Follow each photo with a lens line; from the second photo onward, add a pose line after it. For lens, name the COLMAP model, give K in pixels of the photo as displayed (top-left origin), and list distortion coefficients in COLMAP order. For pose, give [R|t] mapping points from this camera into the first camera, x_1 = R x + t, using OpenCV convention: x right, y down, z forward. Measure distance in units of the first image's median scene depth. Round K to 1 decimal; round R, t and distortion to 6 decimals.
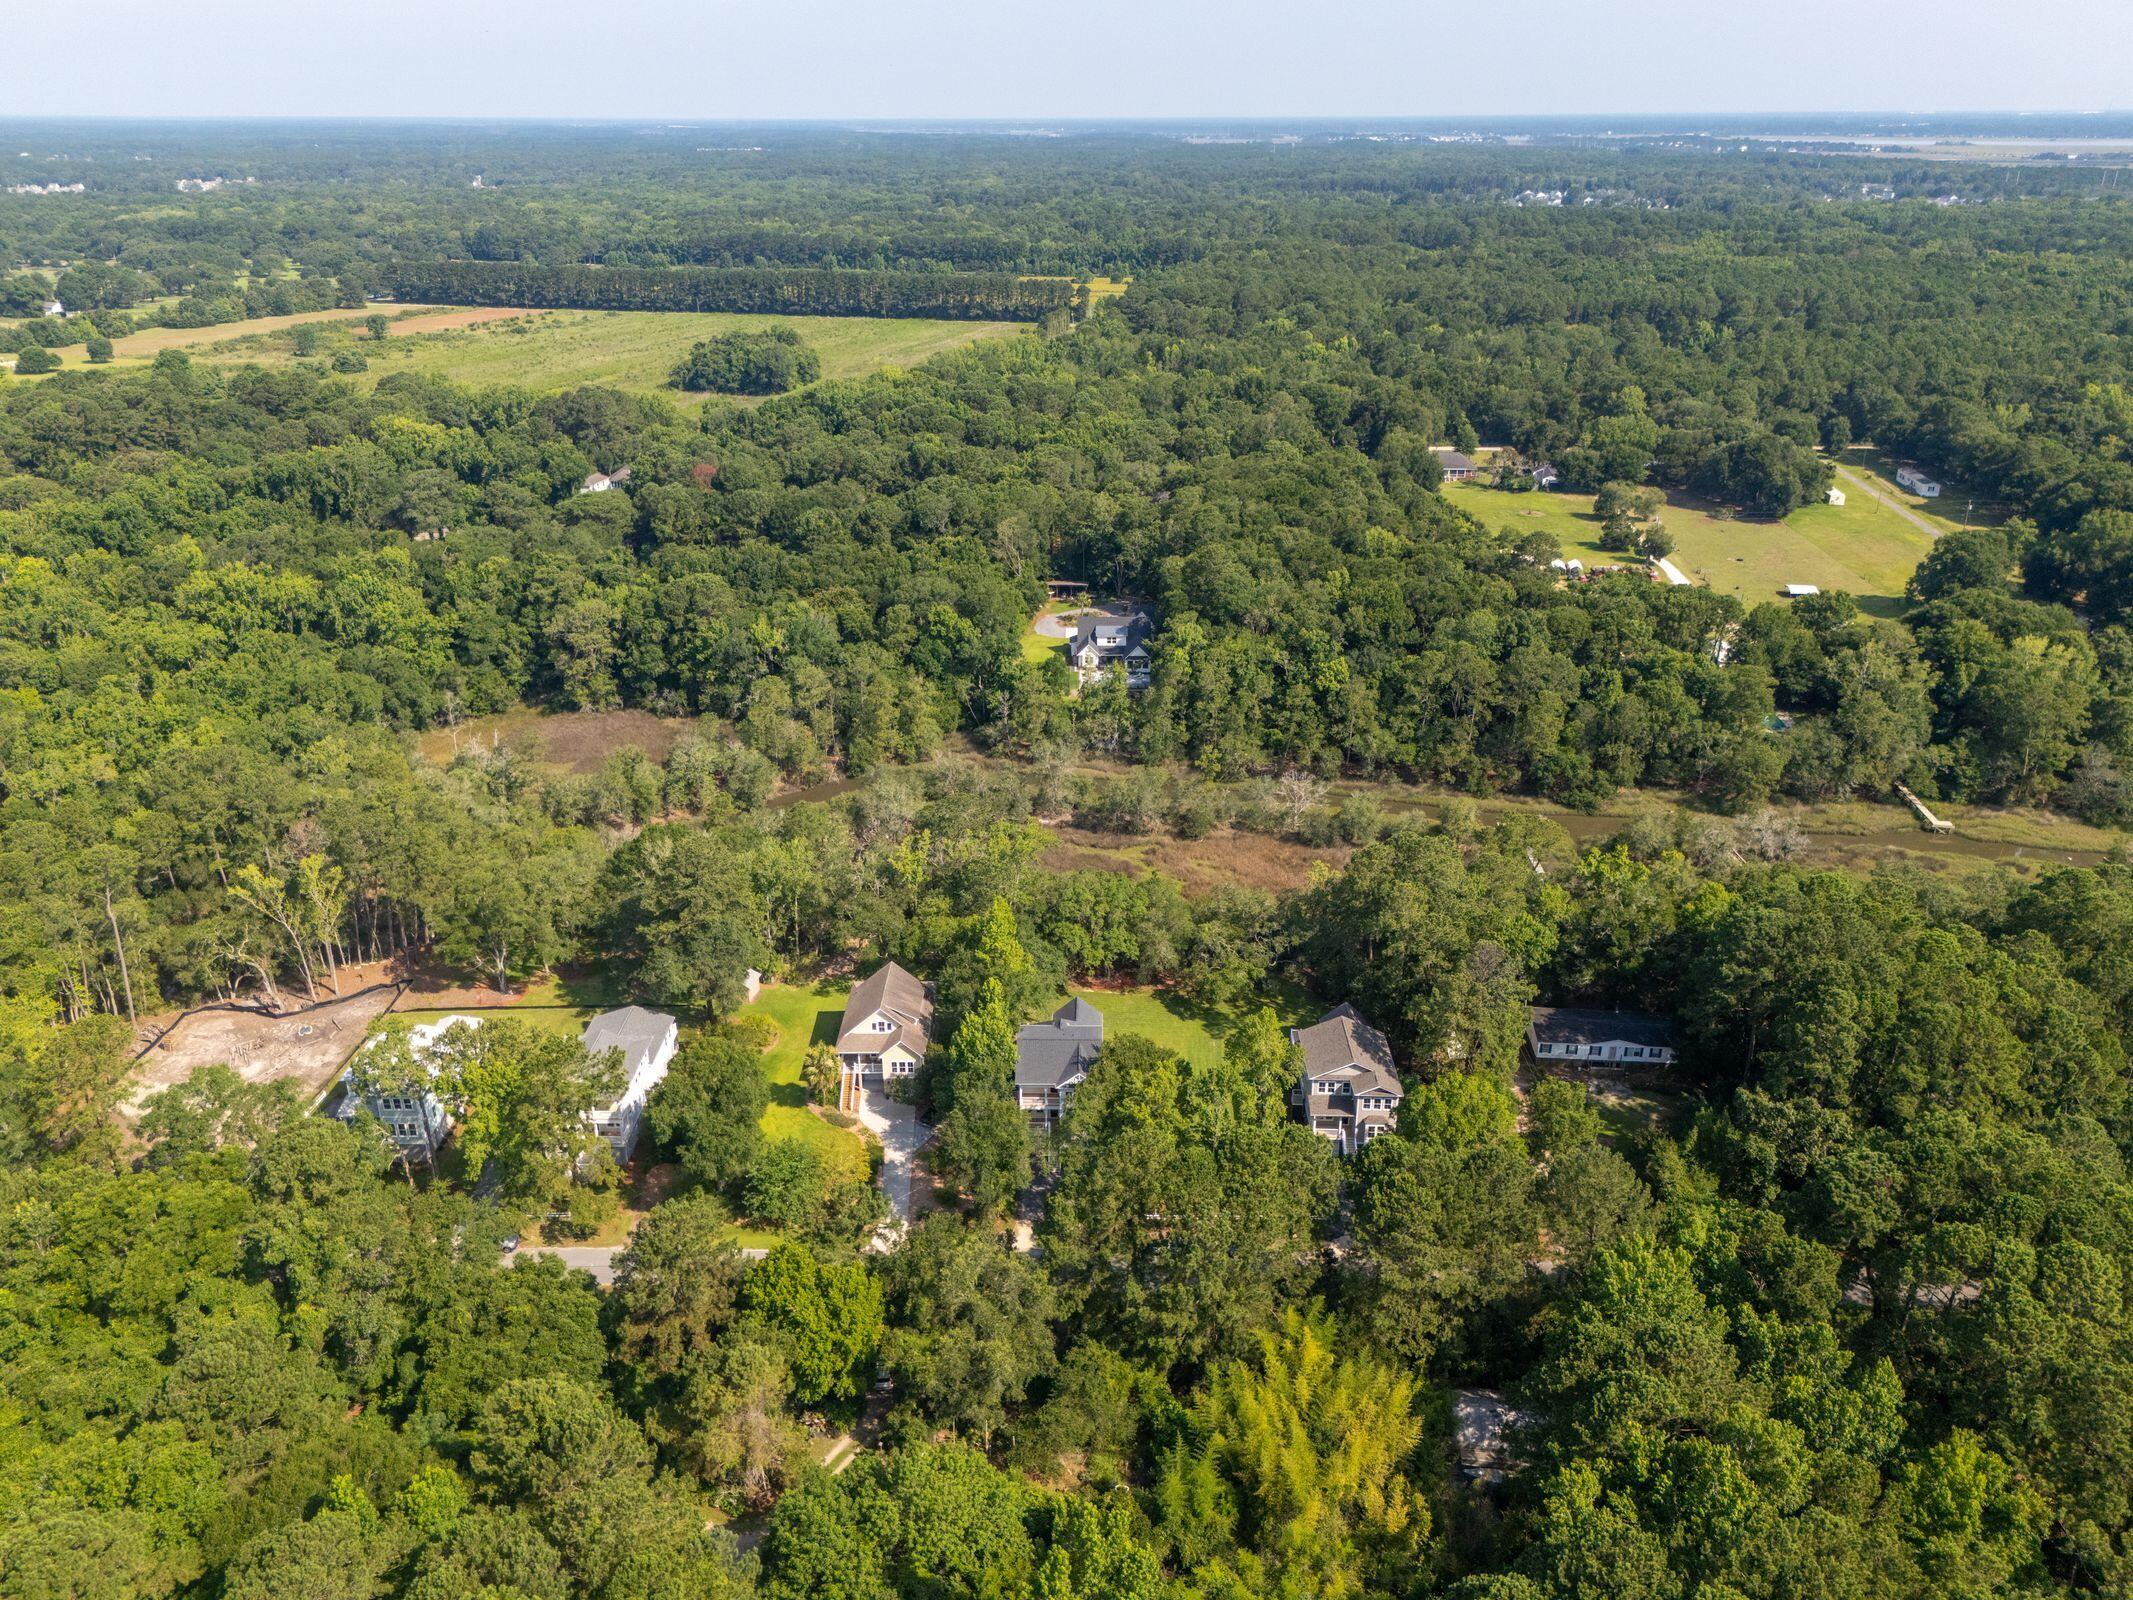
lens RADIAL K [[1572.0, 0, 1054.6], [0, 1572.0, 792.0], [0, 0, 1]] dist [0.068683, -0.067640]
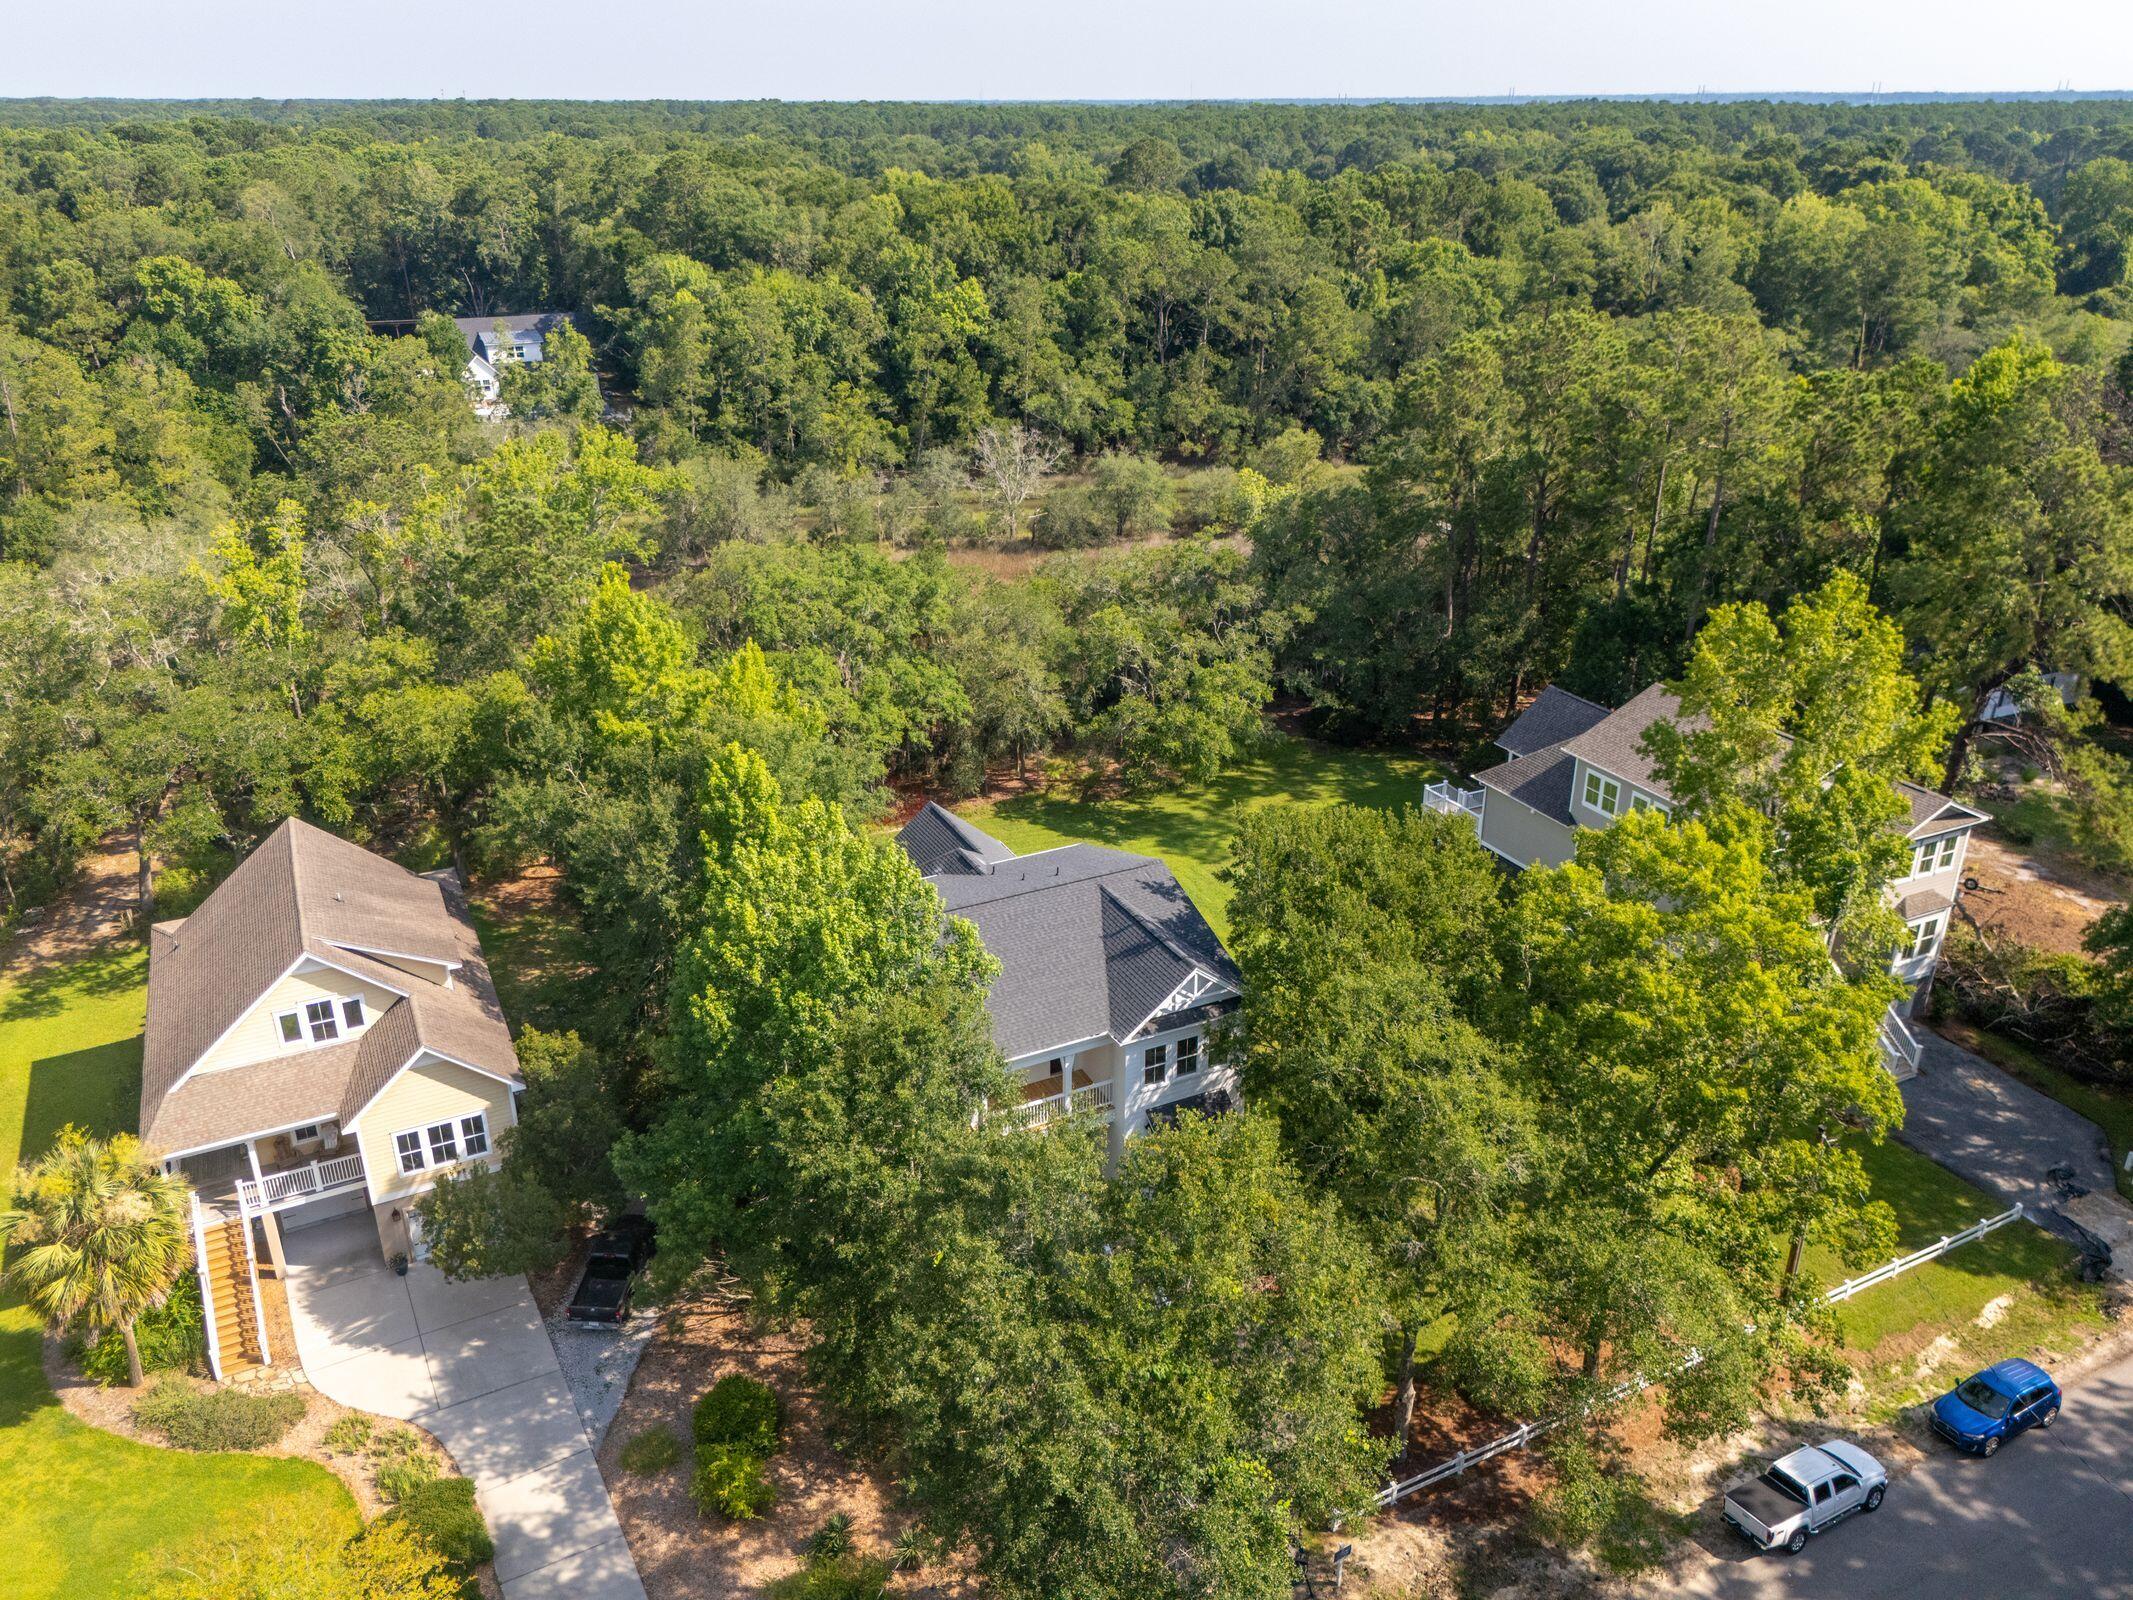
lens RADIAL K [[1572.0, 0, 1054.6], [0, 1572.0, 792.0], [0, 0, 1]] dist [0.068683, -0.067640]
pose [[0.888730, -0.181317, 0.421050, -0.067664], [0.179610, 0.982749, 0.044092, 0.077466], [-0.421782, 0.036439, 0.905965, 0.447384]]
